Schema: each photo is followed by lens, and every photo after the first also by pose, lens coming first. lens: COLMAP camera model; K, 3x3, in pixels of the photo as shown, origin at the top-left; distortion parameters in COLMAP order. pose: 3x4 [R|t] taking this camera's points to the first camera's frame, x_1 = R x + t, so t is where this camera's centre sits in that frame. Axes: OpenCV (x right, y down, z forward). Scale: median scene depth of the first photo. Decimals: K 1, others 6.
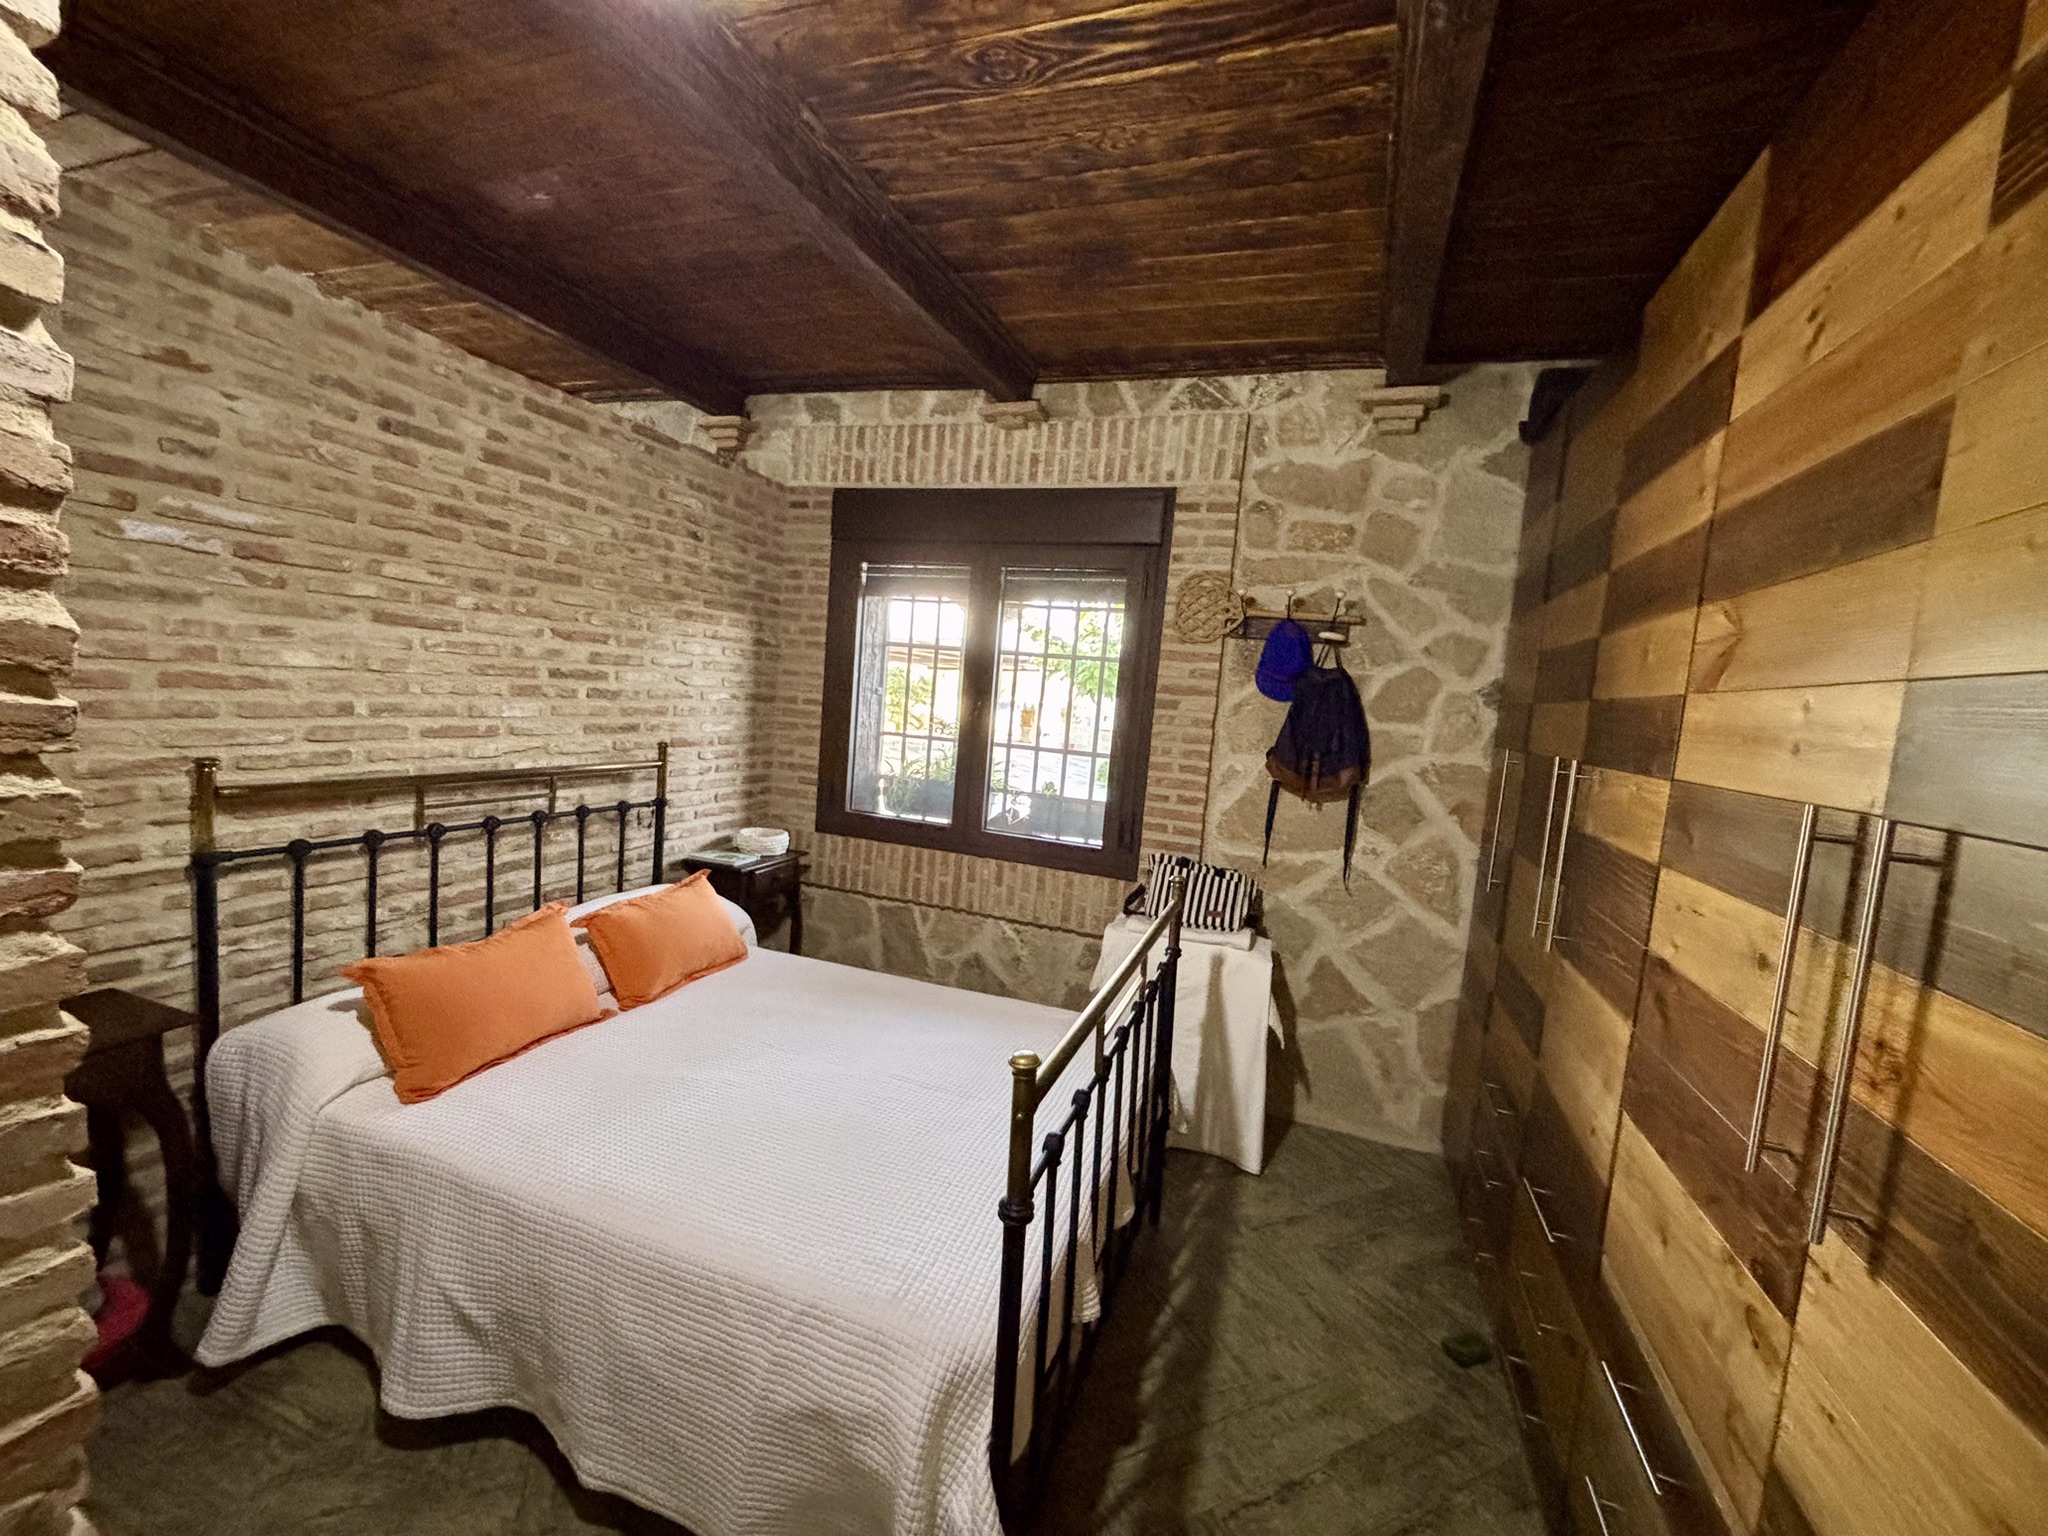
lens RADIAL K [[825.8, 0, 1034.5], [0, 825.8, 768.7], [0, 0, 1]] dist [0.005982, -0.000935]
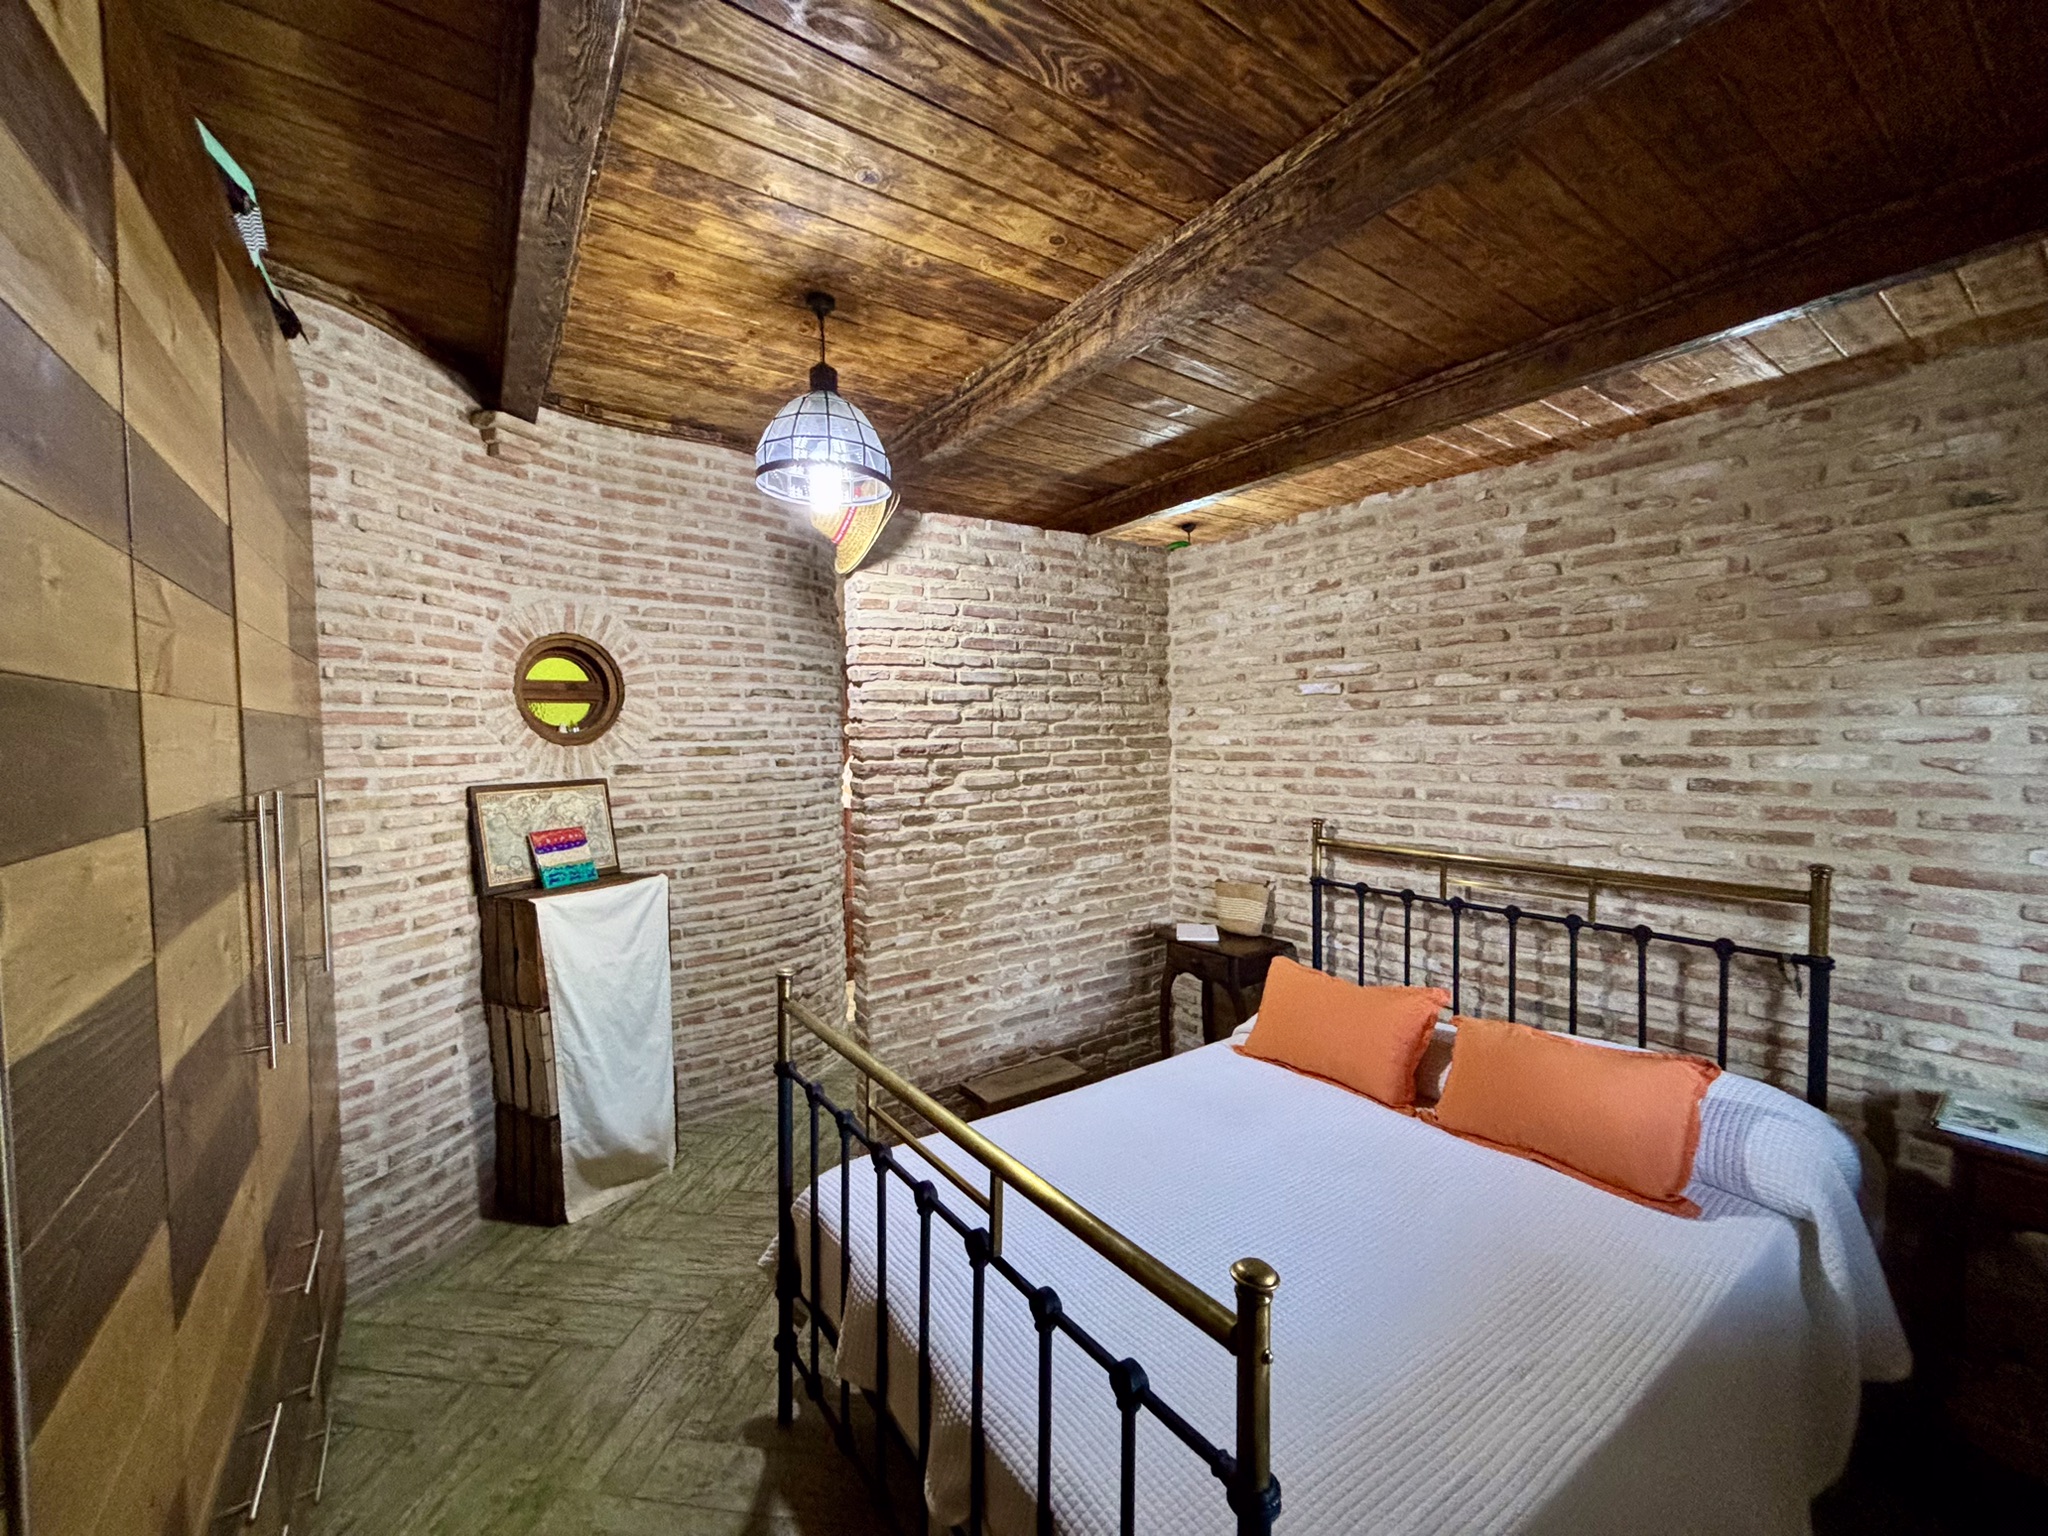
lens RADIAL K [[825.8, 0, 1019.8], [0, 825.8, 766.5], [0, 0, 1]] dist [0.005982, -0.000935]
pose [[-0.575338, -0.038511, -0.817009, 0.530250], [-0.106236, 0.993948, 0.027960, -0.076886], [0.810987, 0.102882, -0.575947, 1.130400]]
